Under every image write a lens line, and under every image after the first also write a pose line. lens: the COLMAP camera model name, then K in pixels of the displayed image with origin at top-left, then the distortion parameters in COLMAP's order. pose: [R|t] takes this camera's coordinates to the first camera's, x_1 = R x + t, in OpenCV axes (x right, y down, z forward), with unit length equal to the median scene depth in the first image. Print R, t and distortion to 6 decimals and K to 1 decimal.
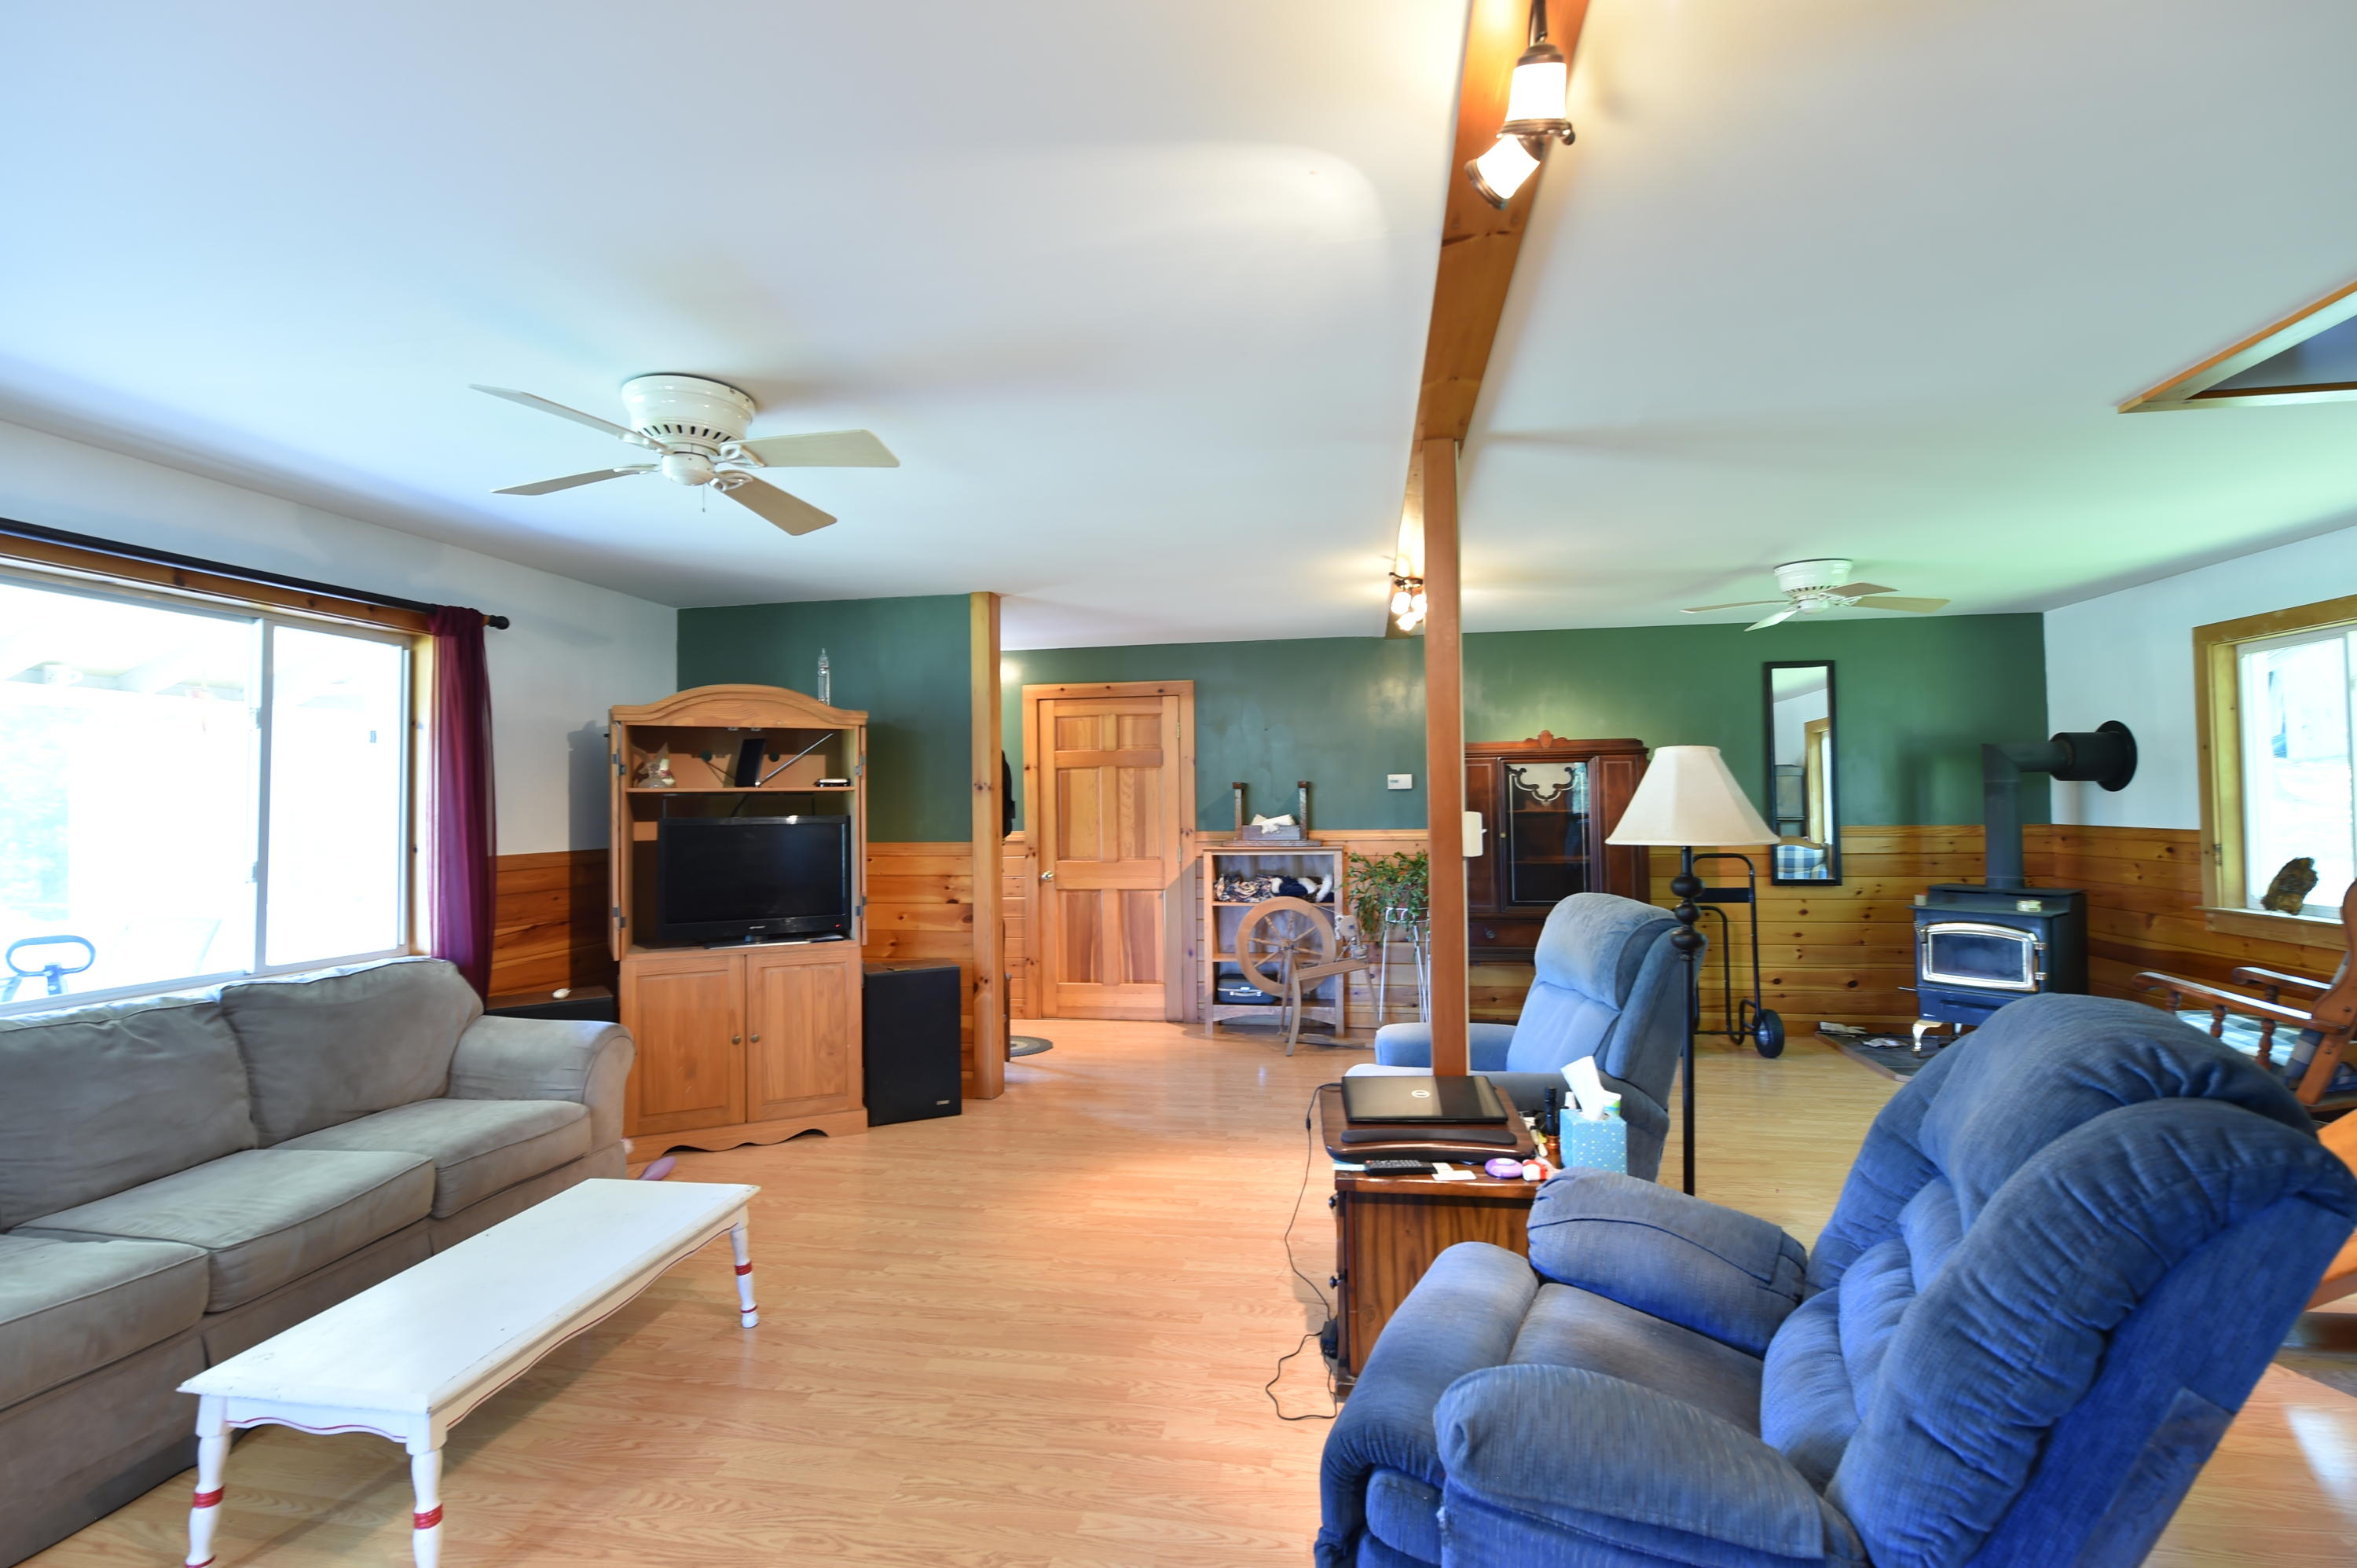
lens RADIAL K [[1066.4, 0, 1179.9], [0, 1066.4, 777.7], [0, 0, 1]] dist [-0.014226, -0.000373]
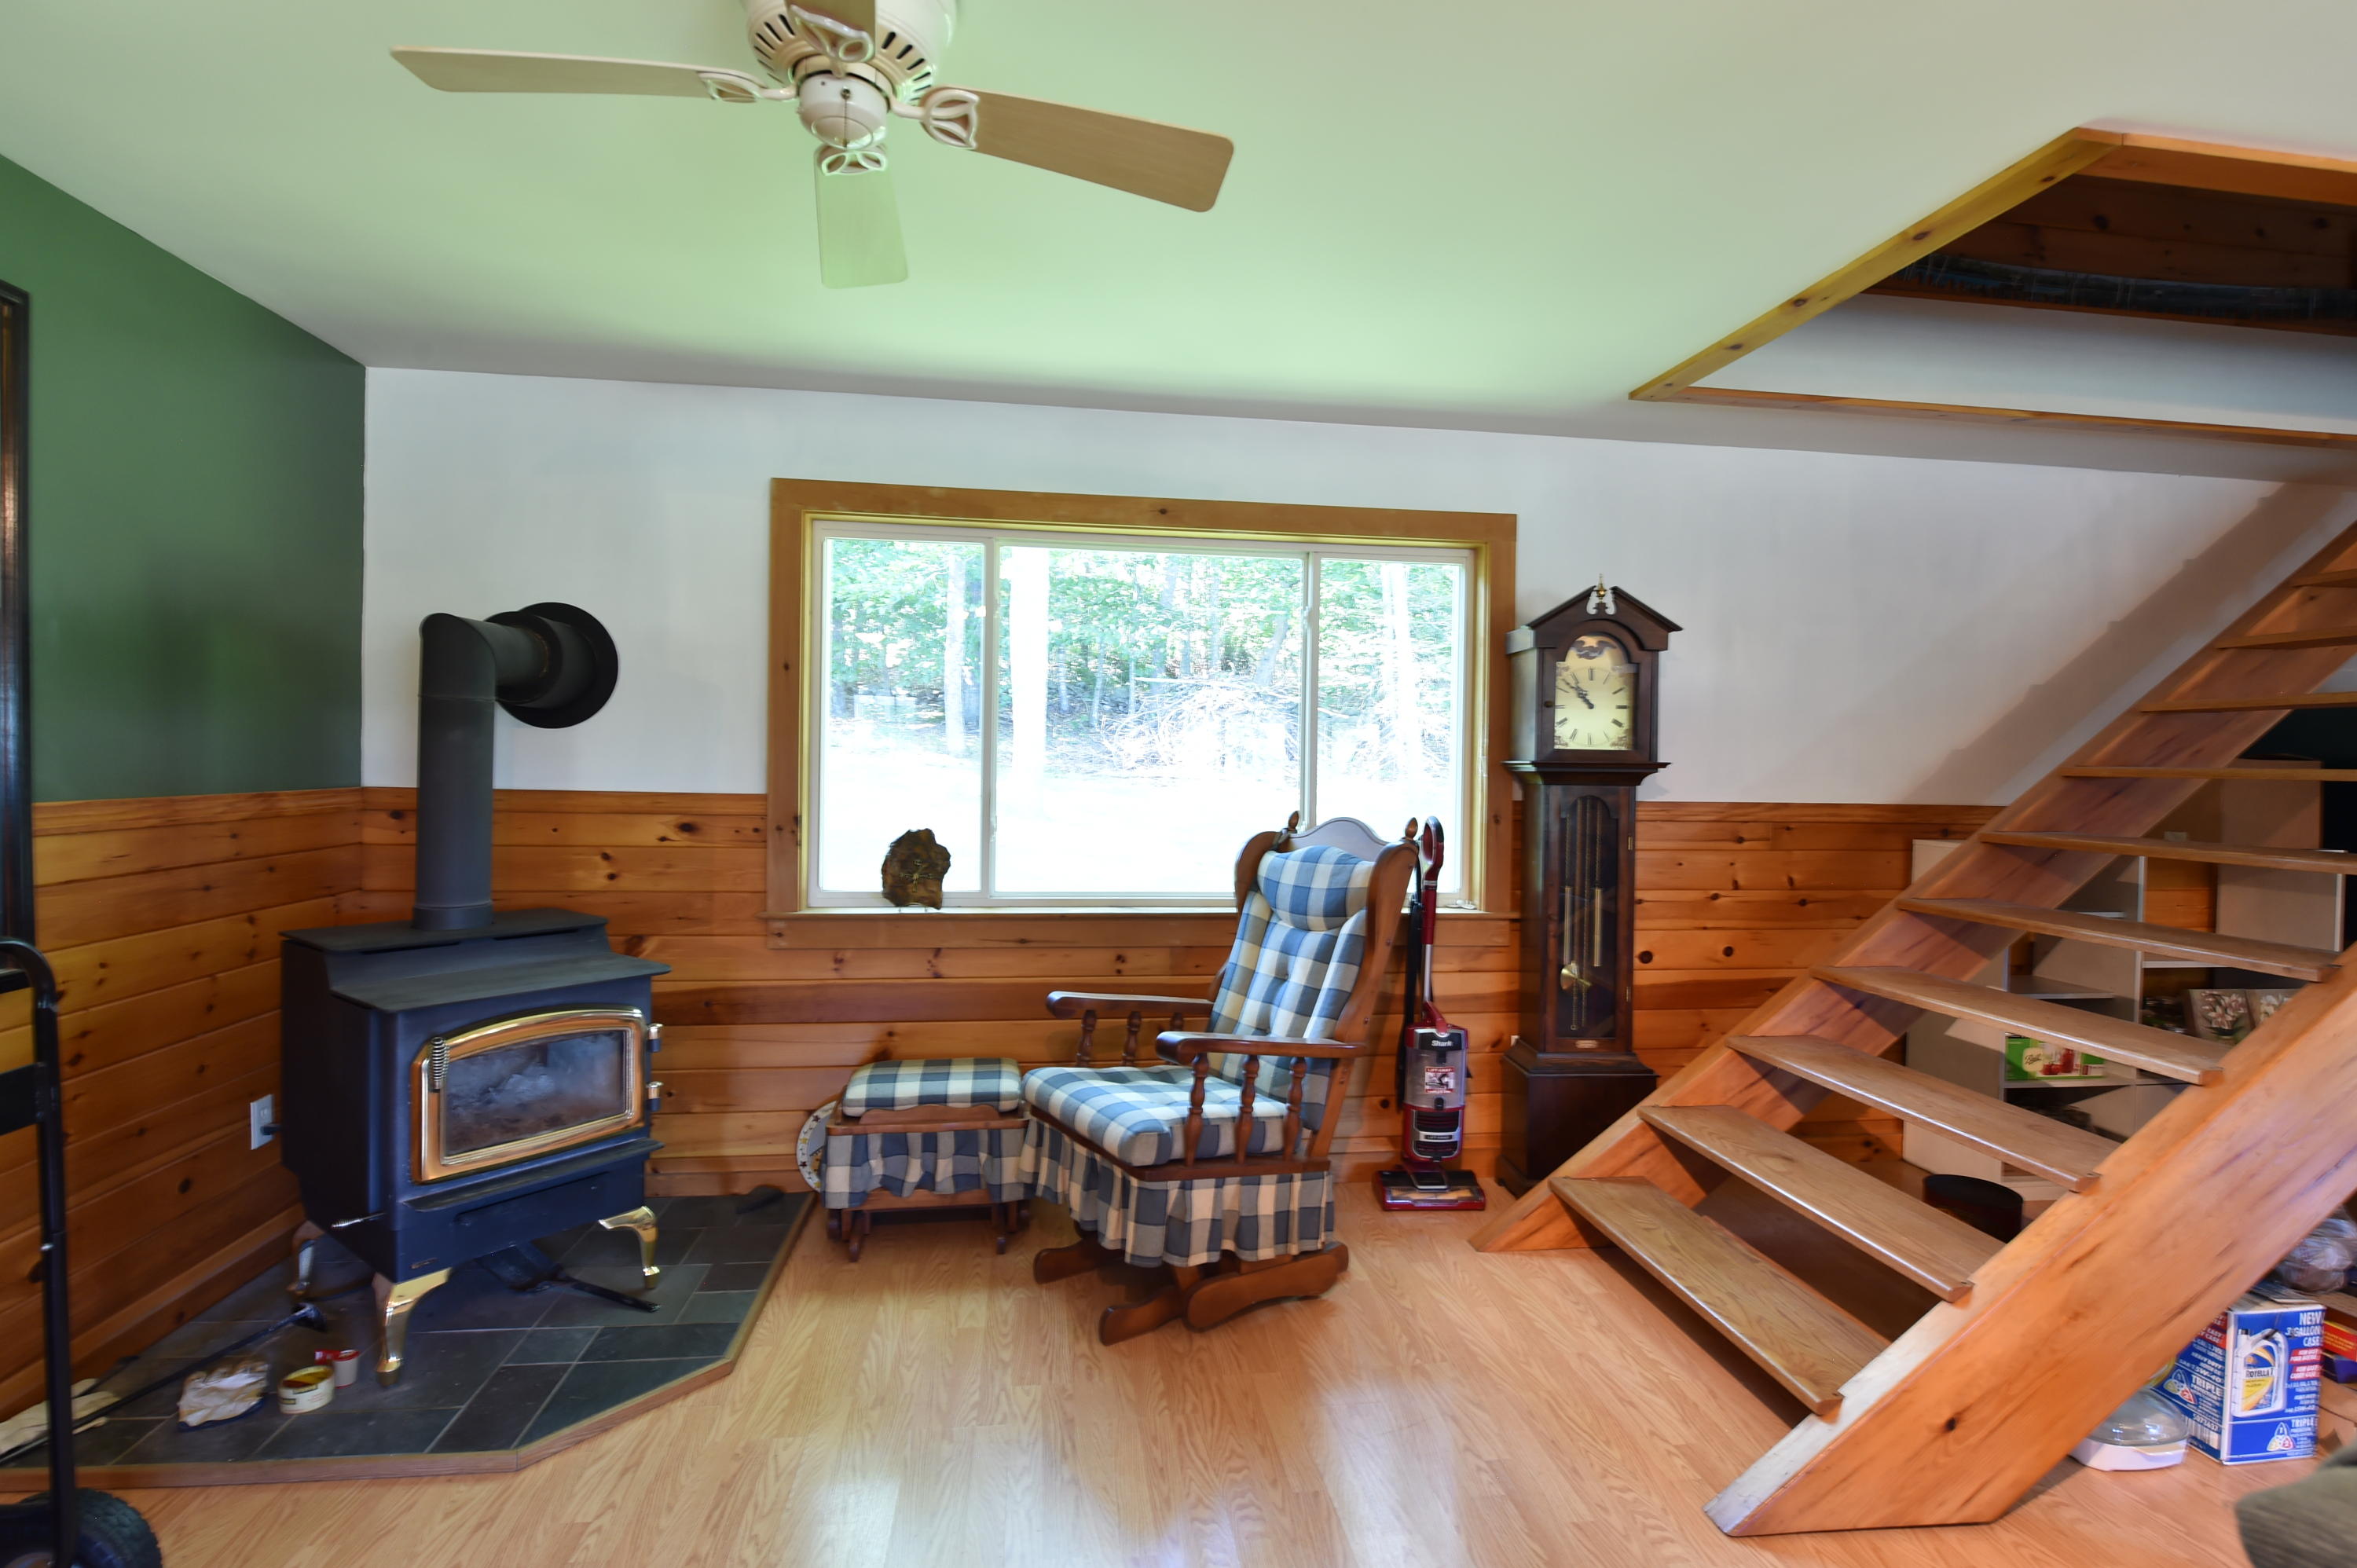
lens RADIAL K [[1113.1, 0, 1181.6], [0, 1113.1, 771.4], [0, 0, 1]] dist [-0.012947, -0.002635]
pose [[-0.297481, -0.006440, 0.954706, 0.243317], [-0.037892, 0.999269, -0.005066, 0.029302], [-0.953976, -0.037683, -0.297507, 0.955056]]
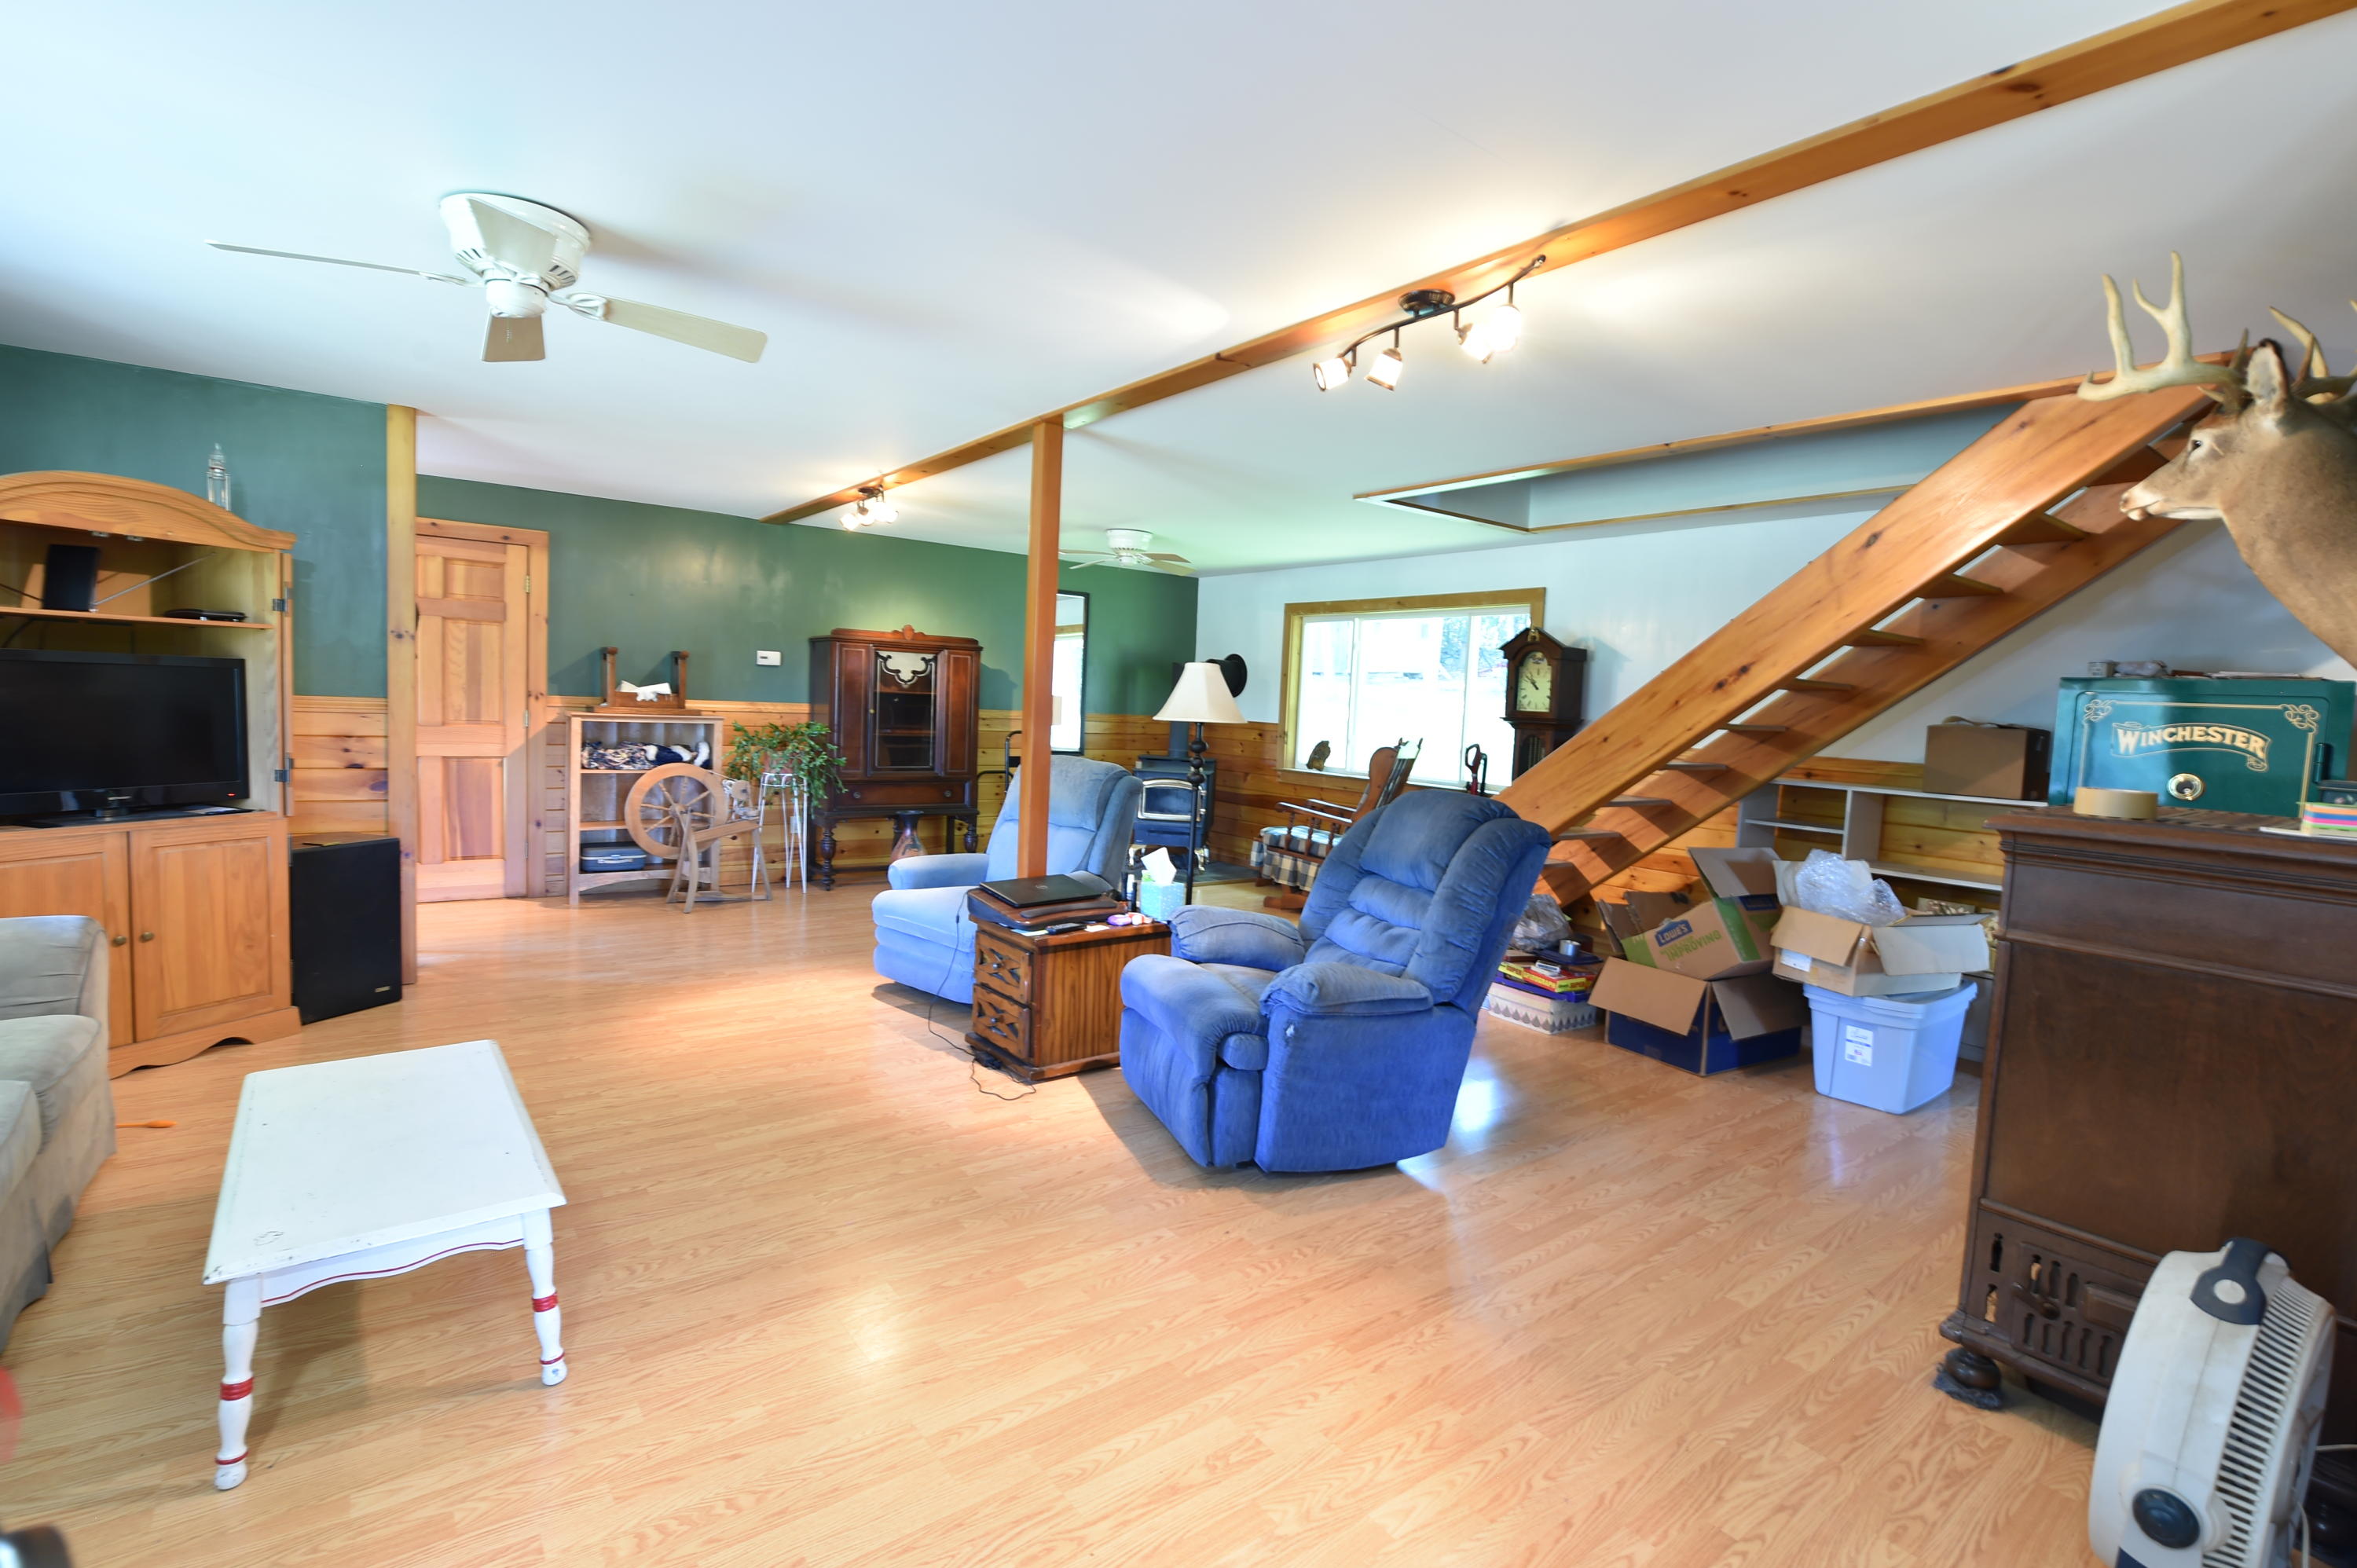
lens RADIAL K [[1066.4, 0, 1180.0], [0, 1066.4, 780.1], [0, 0, 1]] dist [-0.014226, -0.000373]
pose [[0.681628, -0.011618, 0.731607, -0.402462], [-0.072614, 0.993864, 0.083436, 0.008494], [-0.728087, -0.109997, 0.676602, -0.064387]]
